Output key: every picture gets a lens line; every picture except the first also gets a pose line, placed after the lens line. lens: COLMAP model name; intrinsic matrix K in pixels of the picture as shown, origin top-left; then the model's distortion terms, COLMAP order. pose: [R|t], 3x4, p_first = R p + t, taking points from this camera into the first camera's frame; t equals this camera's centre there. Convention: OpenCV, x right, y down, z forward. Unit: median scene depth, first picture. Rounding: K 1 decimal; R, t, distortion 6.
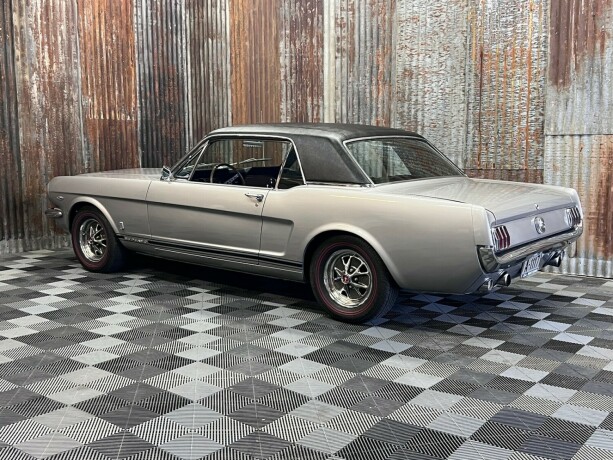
lens RADIAL K [[715.2, 0, 296.3], [0, 715.2, 246.8], [0, 0, 1]] dist [0.040112, 0.000000]
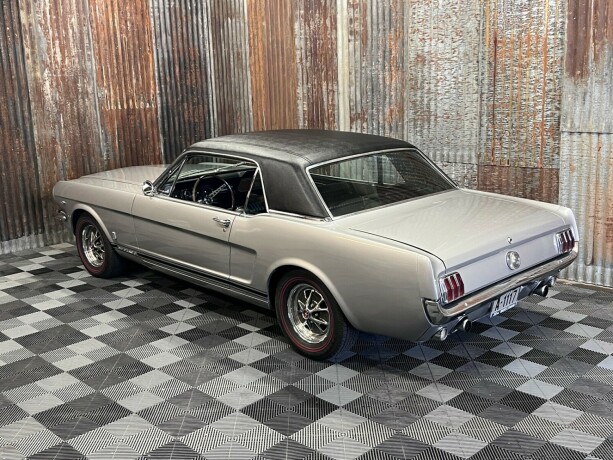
lens RADIAL K [[715.2, 0, 296.8], [0, 715.2, 243.3], [0, 0, 1]] dist [0.040112, 0.000000]
pose [[0.990846, 0.000505, -0.134995, 0.123104], [0.011843, 0.995812, 0.090654, -0.090691], [0.134475, -0.091423, 0.986691, 0.036917]]
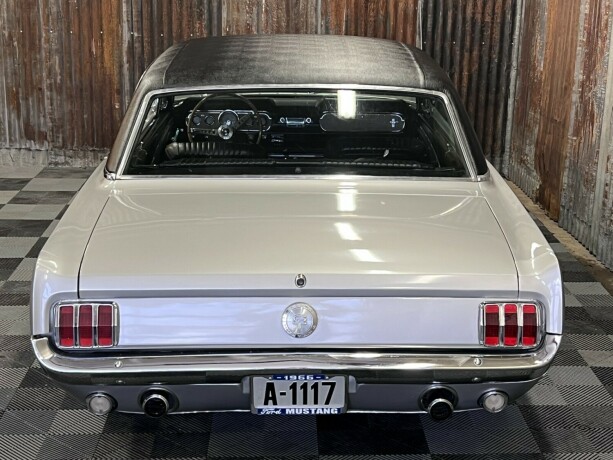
lens RADIAL K [[1038.8, 0, 305.1], [0, 1038.8, 232.7], [0, 0, 1]] dist [0.117030, 0.000000]
pose [[0.636058, 0.211583, -0.742066, 0.547301], [-0.128245, 0.977285, 0.168725, -0.132567], [0.760909, -0.012153, 0.648744, 0.366493]]
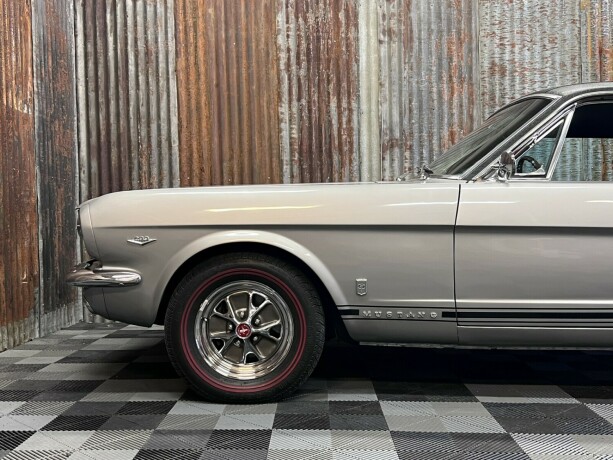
lens RADIAL K [[715.2, 0, 296.5], [0, 715.2, 242.8], [0, 0, 1]] dist [0.040112, 0.000000]
pose [[0.793312, -0.025407, 0.608285, -0.470244], [0.101292, 0.990712, -0.090723, -0.017003], [-0.600330, 0.133586, 0.788517, 0.563856]]
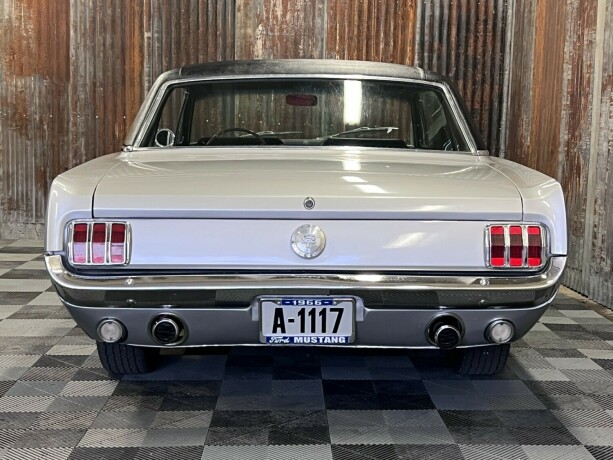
lens RADIAL K [[950.1, 0, 303.2], [0, 950.1, 245.0], [0, 0, 1]] dist [0.138242, 0.000000]
pose [[0.632308, 0.100602, -0.768158, 0.541241], [-0.131812, 0.991046, 0.021291, -0.026940], [0.763422, 0.087790, 0.639907, 0.385754]]
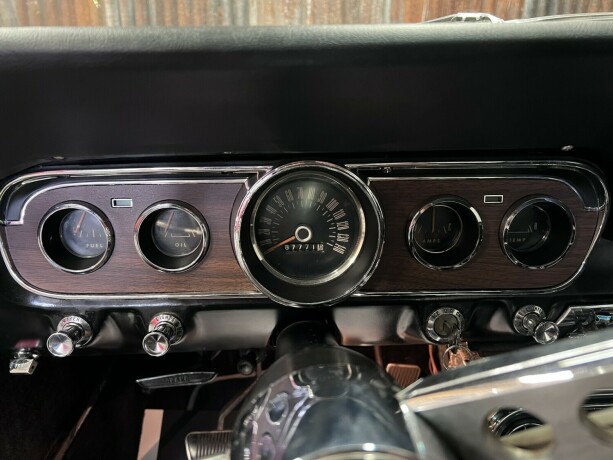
lens RADIAL K [[460.7, 0, 312.1], [0, 460.7, 233.2], [0, 0, 1]] dist [0.042609, -0.049662]
pose [[0.673115, 0.230167, -0.702808, -0.078481], [-0.110711, 0.970987, 0.211961, -0.084180], [0.731204, -0.064866, 0.679068, 0.816268]]
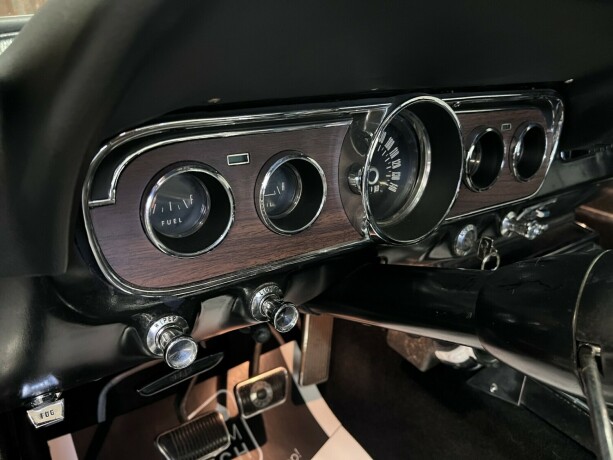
lens RADIAL K [[460.7, 0, 291.8], [0, 460.7, 235.7], [0, 0, 1]] dist [0.042609, -0.049662]
pose [[0.962392, 0.132904, -0.236934, -0.115489], [-0.072374, 0.966071, 0.247928, -0.077916], [0.261846, -0.221456, 0.939358, 0.796501]]
